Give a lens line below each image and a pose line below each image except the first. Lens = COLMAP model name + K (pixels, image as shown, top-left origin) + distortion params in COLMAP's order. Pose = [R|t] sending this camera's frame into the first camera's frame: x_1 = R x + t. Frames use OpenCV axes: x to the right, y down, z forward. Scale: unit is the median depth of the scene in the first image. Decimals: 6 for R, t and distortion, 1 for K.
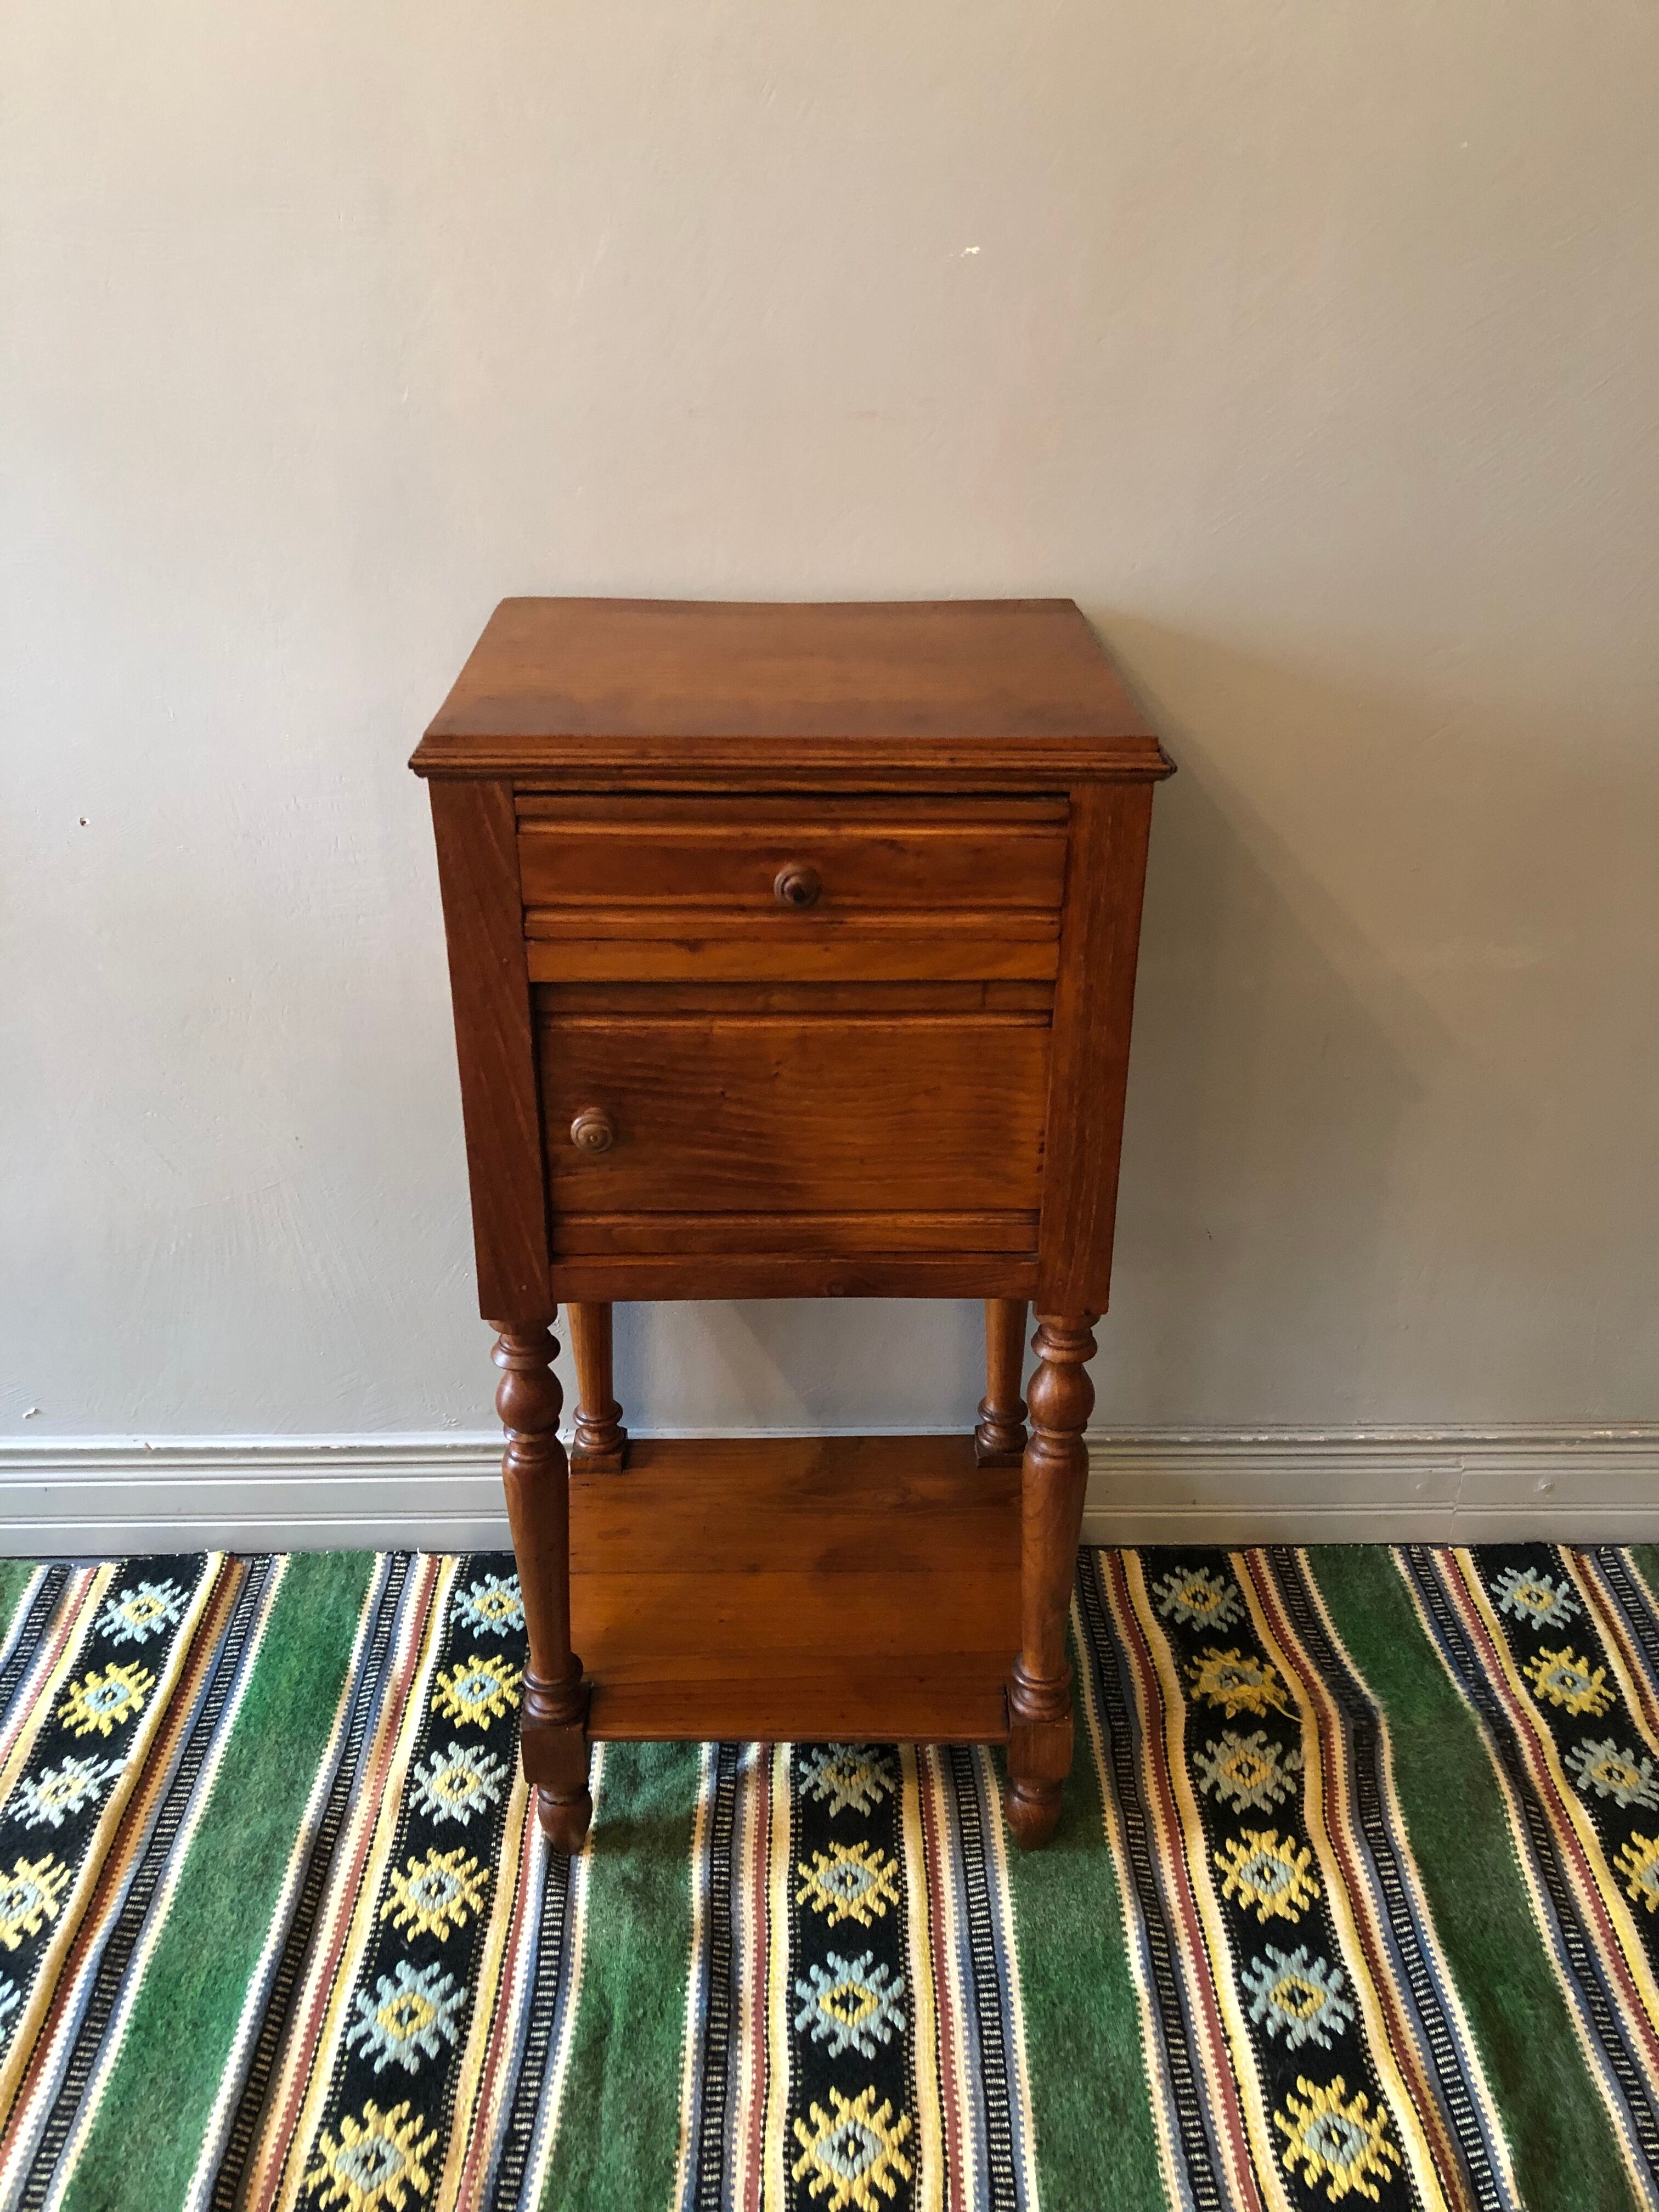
lens RADIAL K [[1839.3, 0, 834.1], [0, 1839.3, 1113.7], [0, 0, 1]] dist [0.032769, -0.006636]
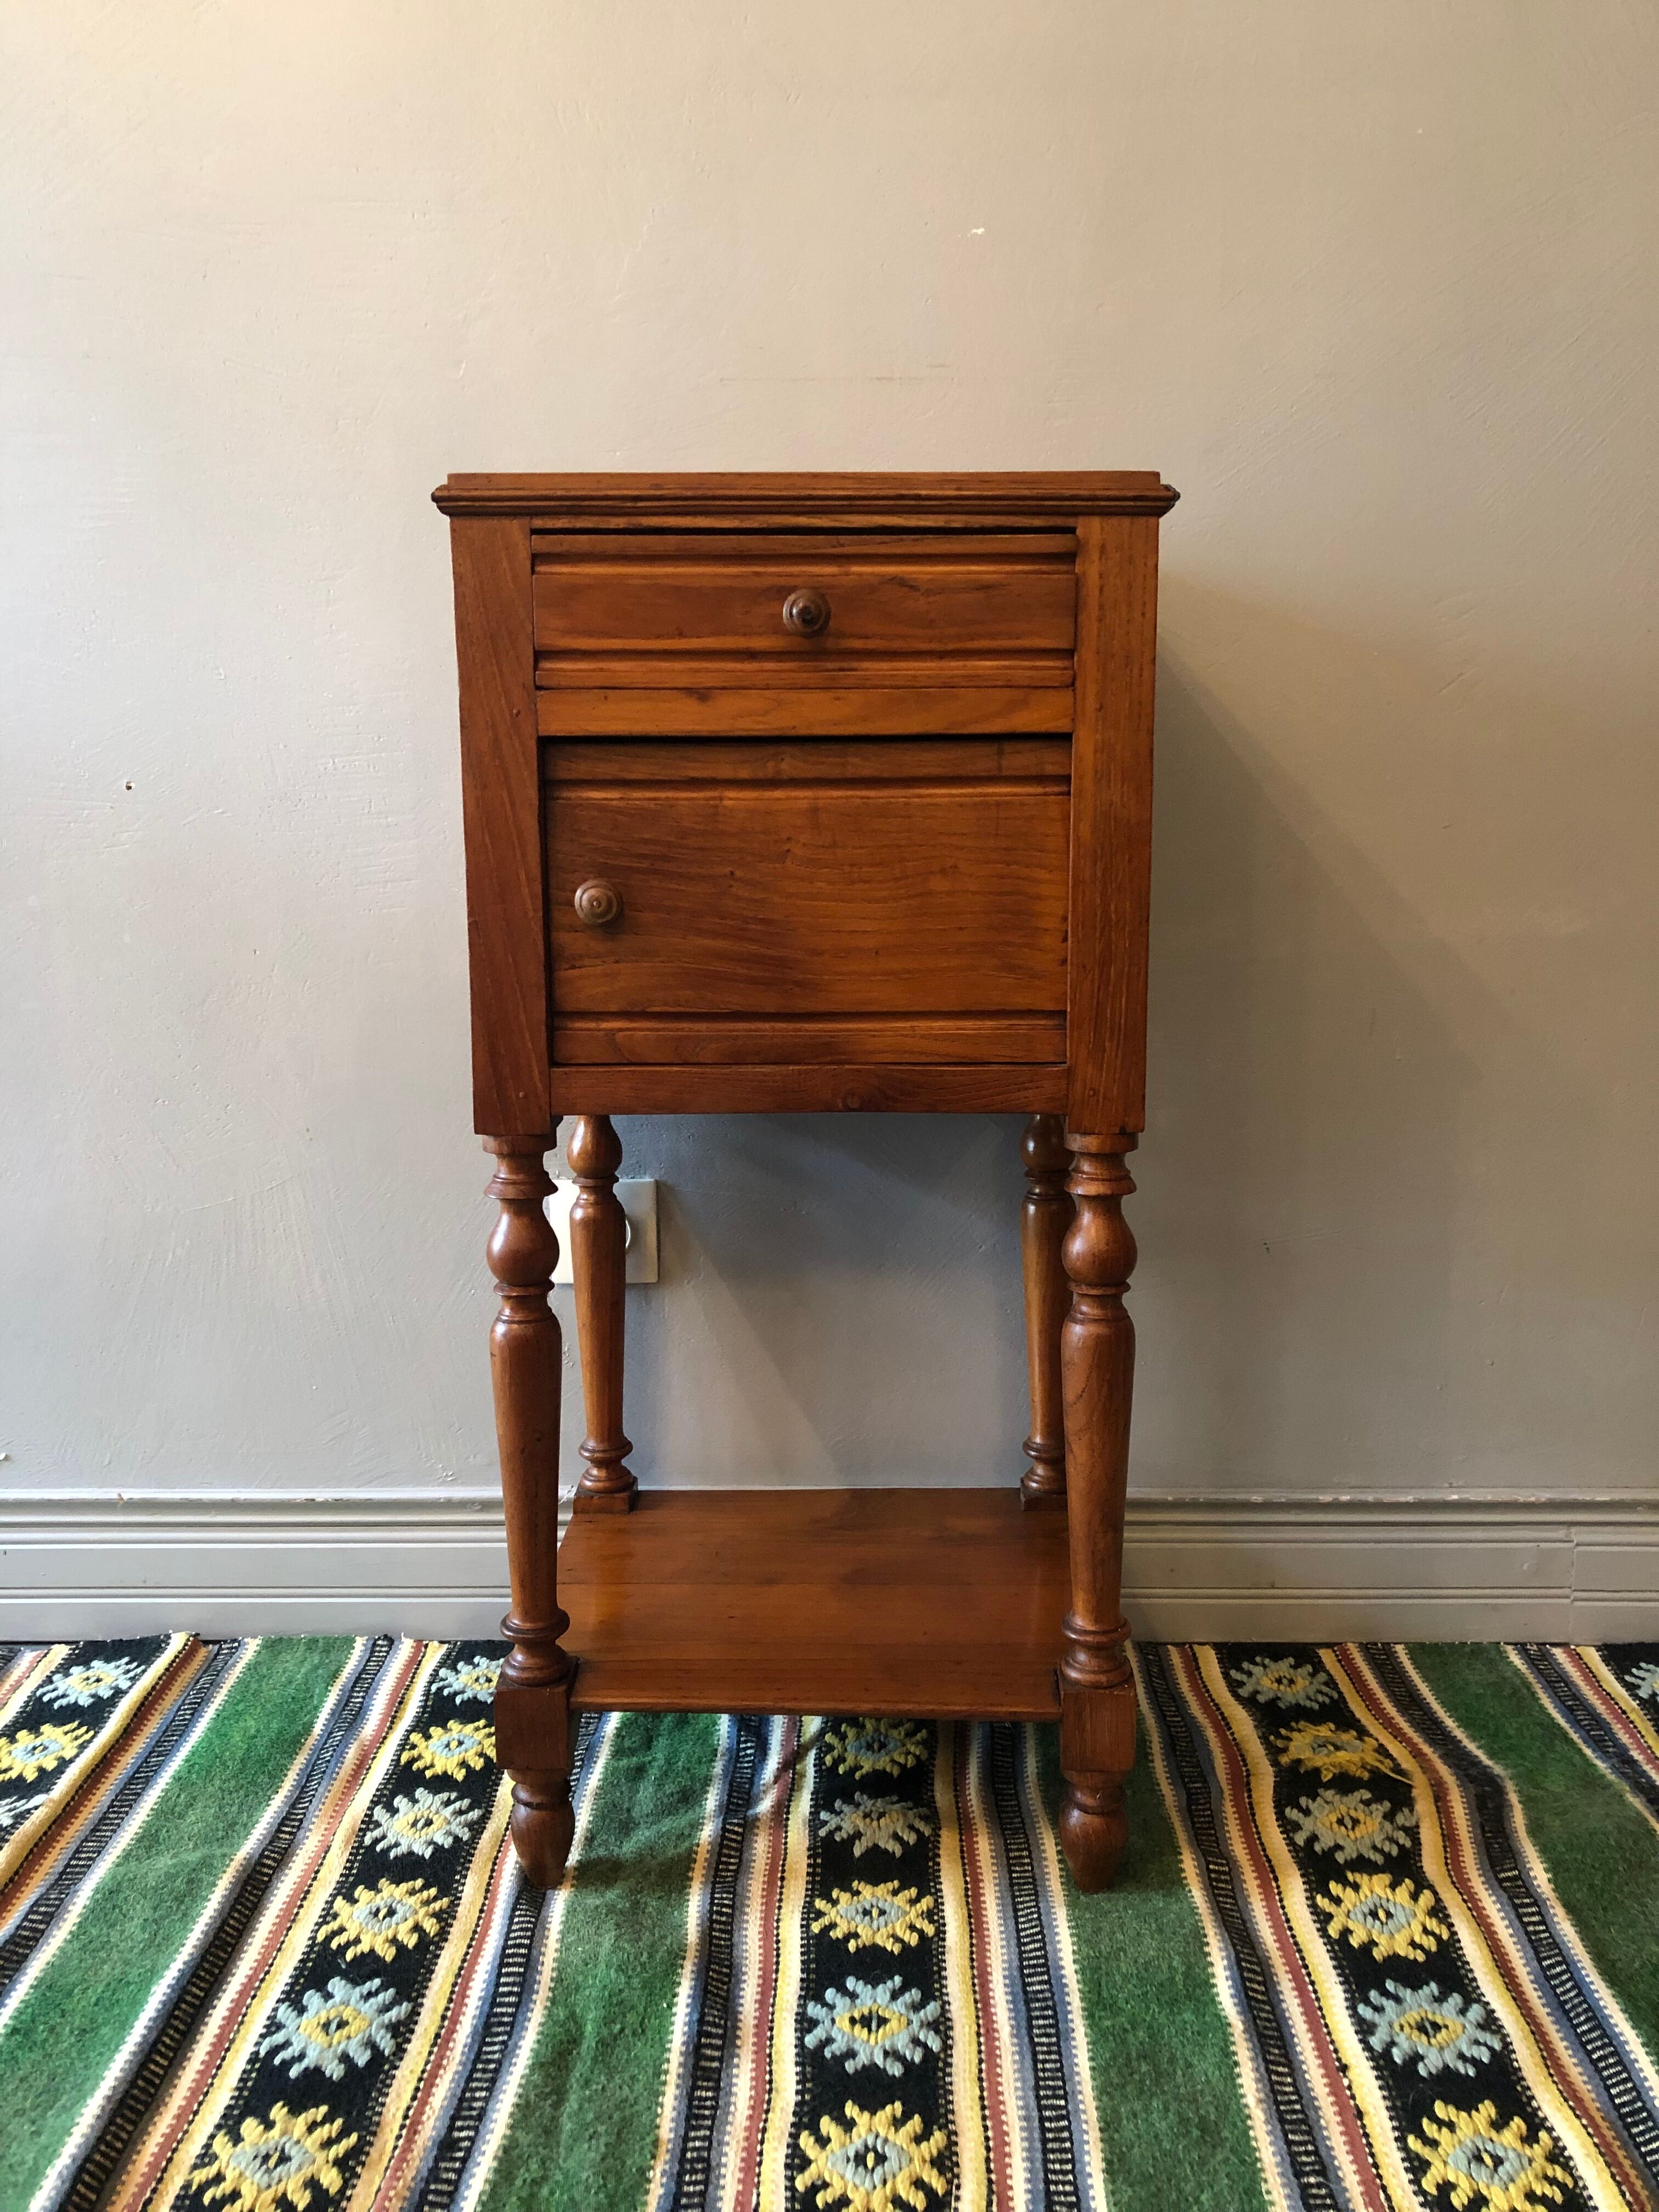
lens RADIAL K [[1839.3, 0, 817.0], [0, 1839.3, 1097.2], [0, 0, 1]] dist [0.032769, -0.006636]
pose [[0.999027, -0.005993, -0.043689, 0.021246], [-0.007663, 0.952054, -0.305835, 0.329579], [0.043427, 0.305872, 0.951082, 0.093830]]
